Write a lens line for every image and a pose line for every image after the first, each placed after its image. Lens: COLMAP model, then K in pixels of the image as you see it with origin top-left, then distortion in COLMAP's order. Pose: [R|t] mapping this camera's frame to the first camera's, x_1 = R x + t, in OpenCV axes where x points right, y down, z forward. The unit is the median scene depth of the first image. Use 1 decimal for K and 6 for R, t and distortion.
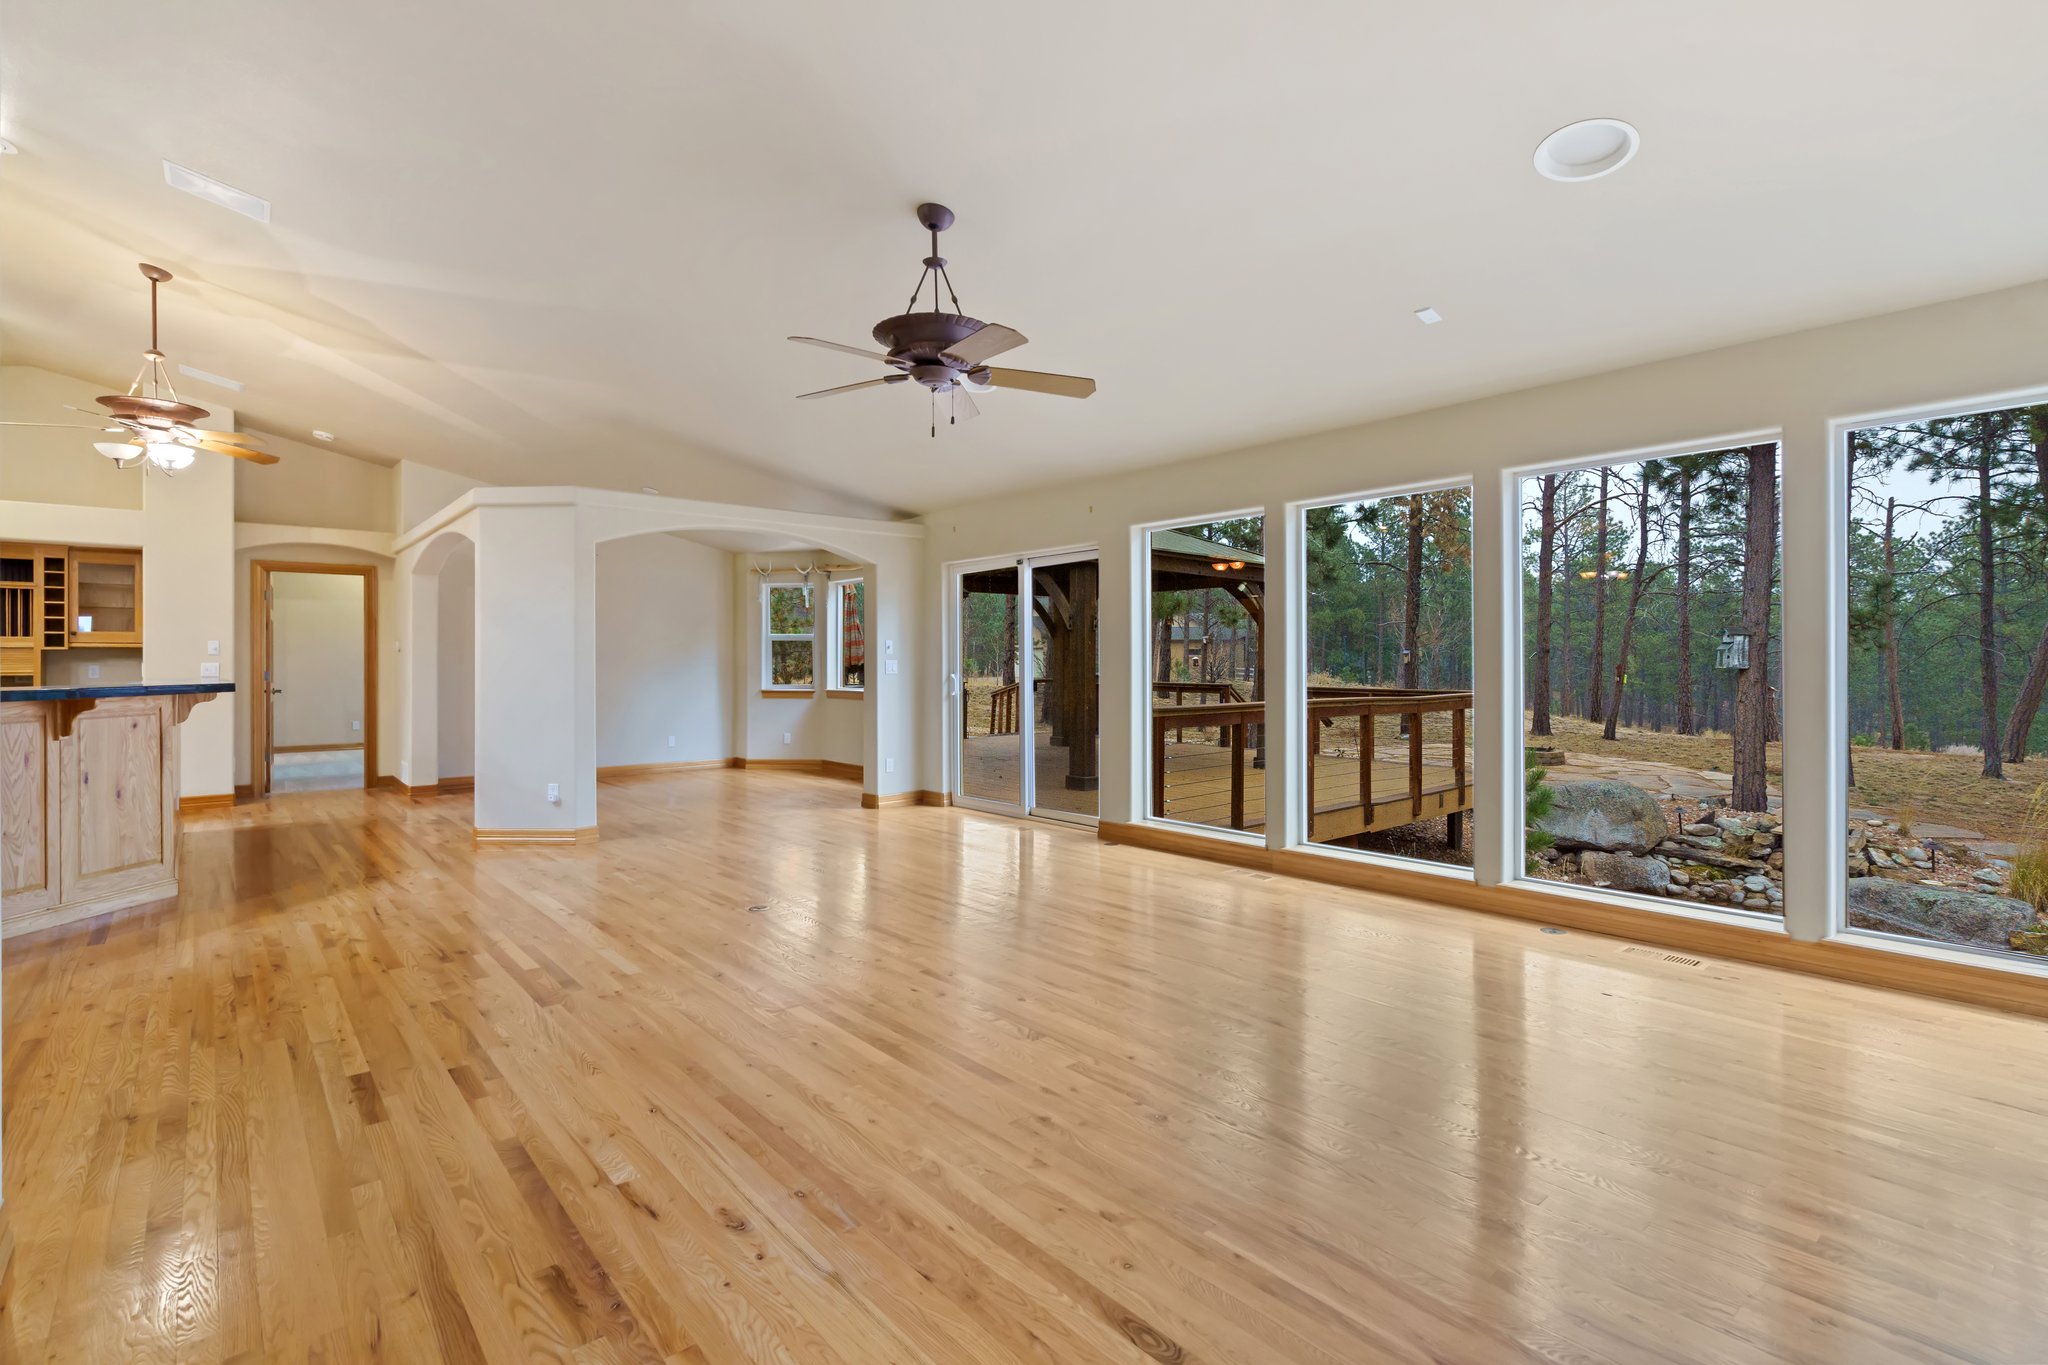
lens RADIAL K [[949.4, 0, 1013.3], [0, 949.4, 654.3], [0, 0, 1]] dist [-0.014239, -0.000127]
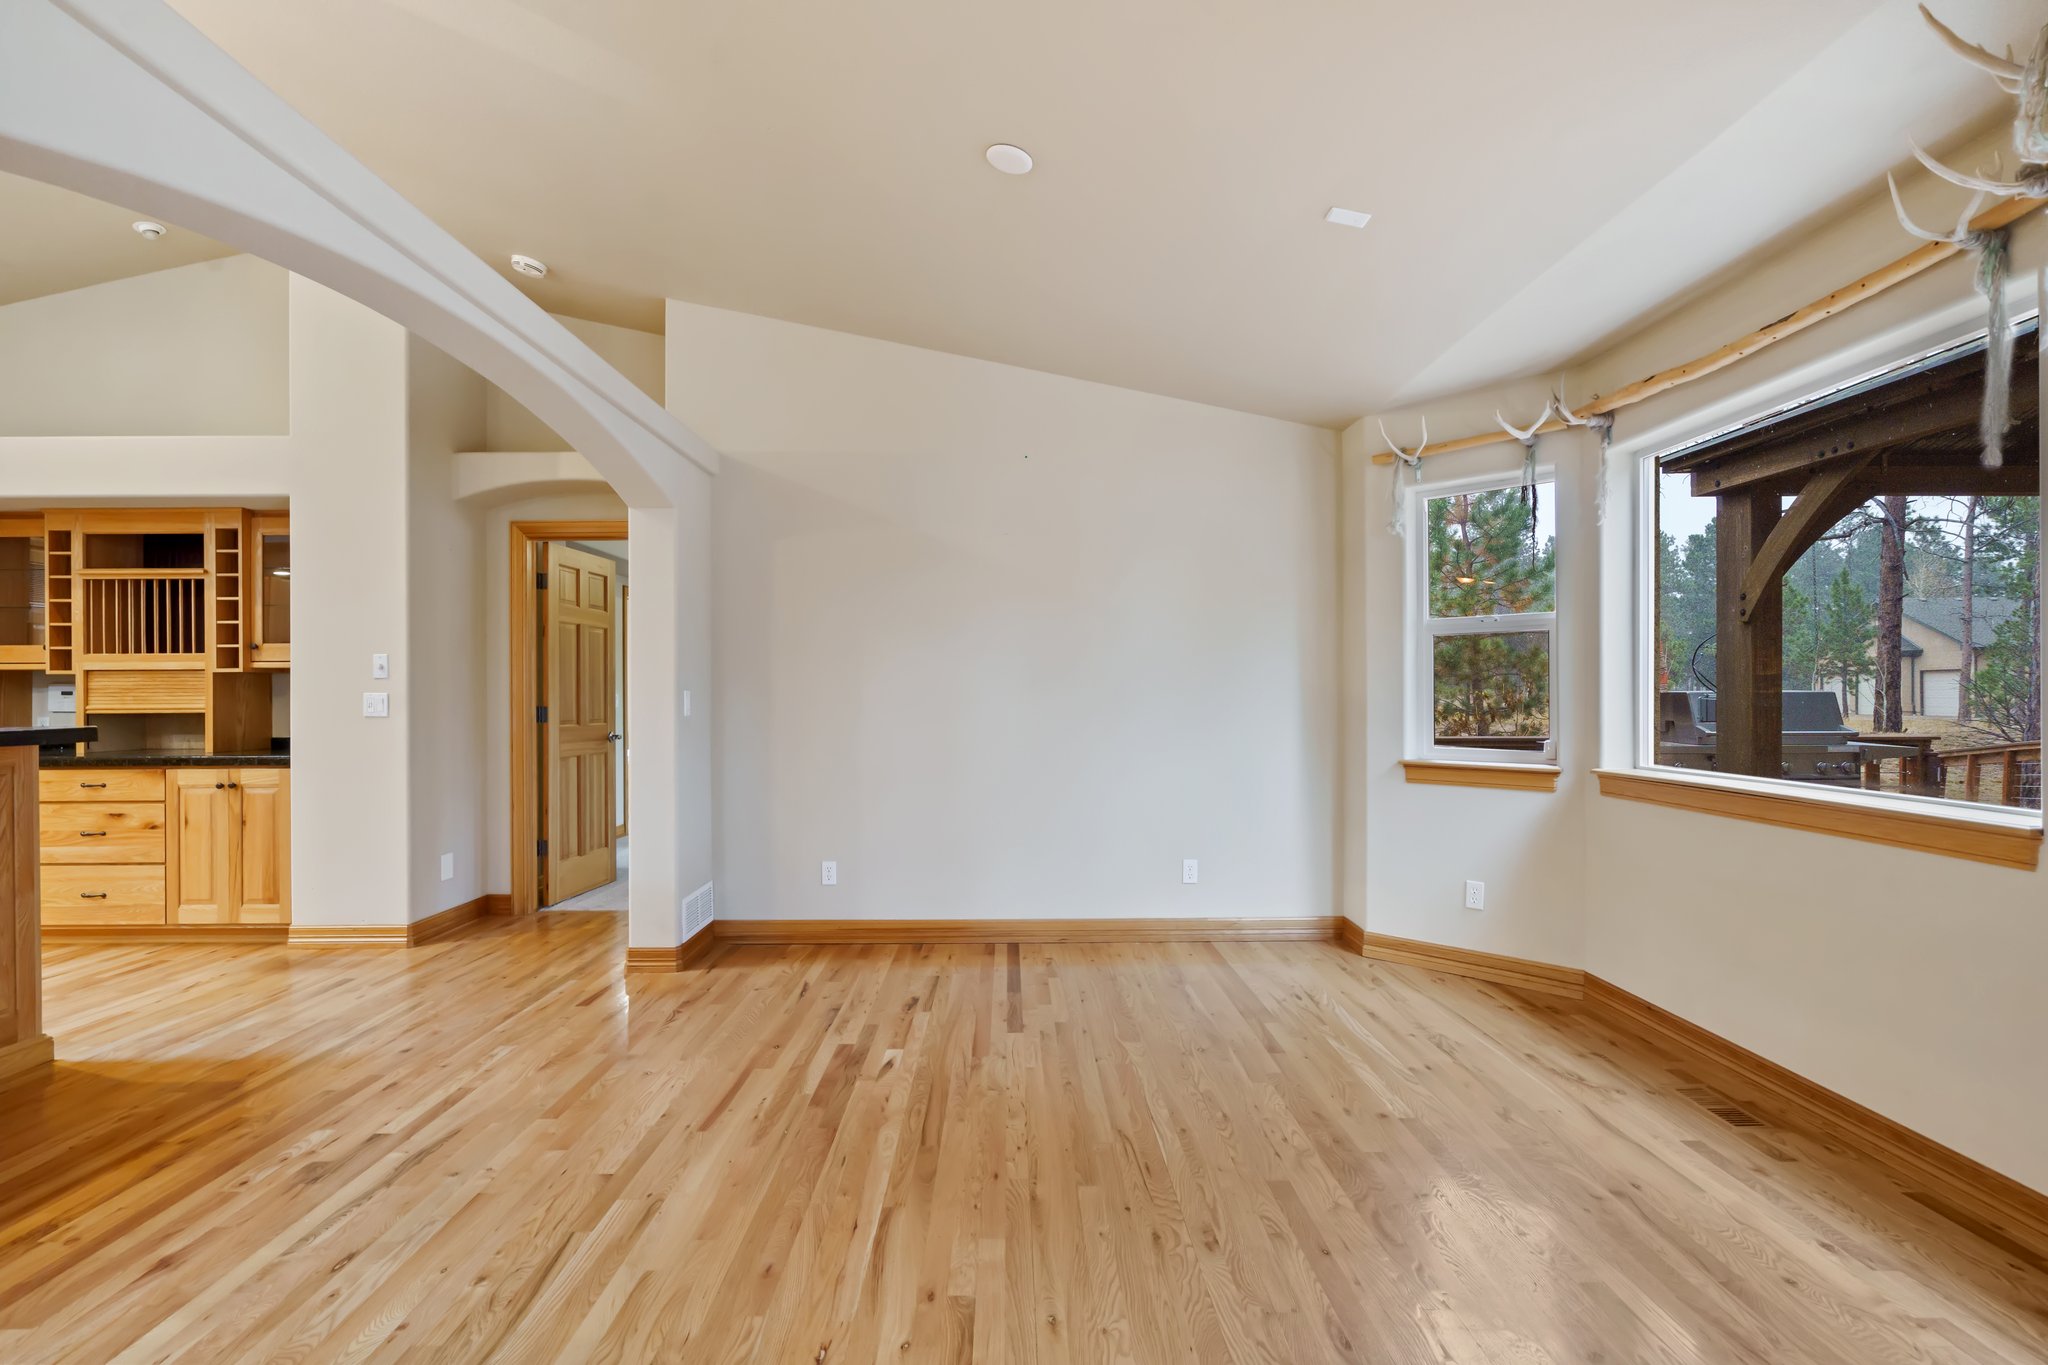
lens RADIAL K [[942.3, 0, 1026.4], [0, 942.3, 696.1], [0, 0, 1]] dist [-0.002070, -0.000307]
pose [[0.774052, -0.000245, -0.633122, -0.197277], [0.006656, 0.999948, 0.007751, 0.009763], [0.633087, -0.010213, 0.774013, 0.847235]]
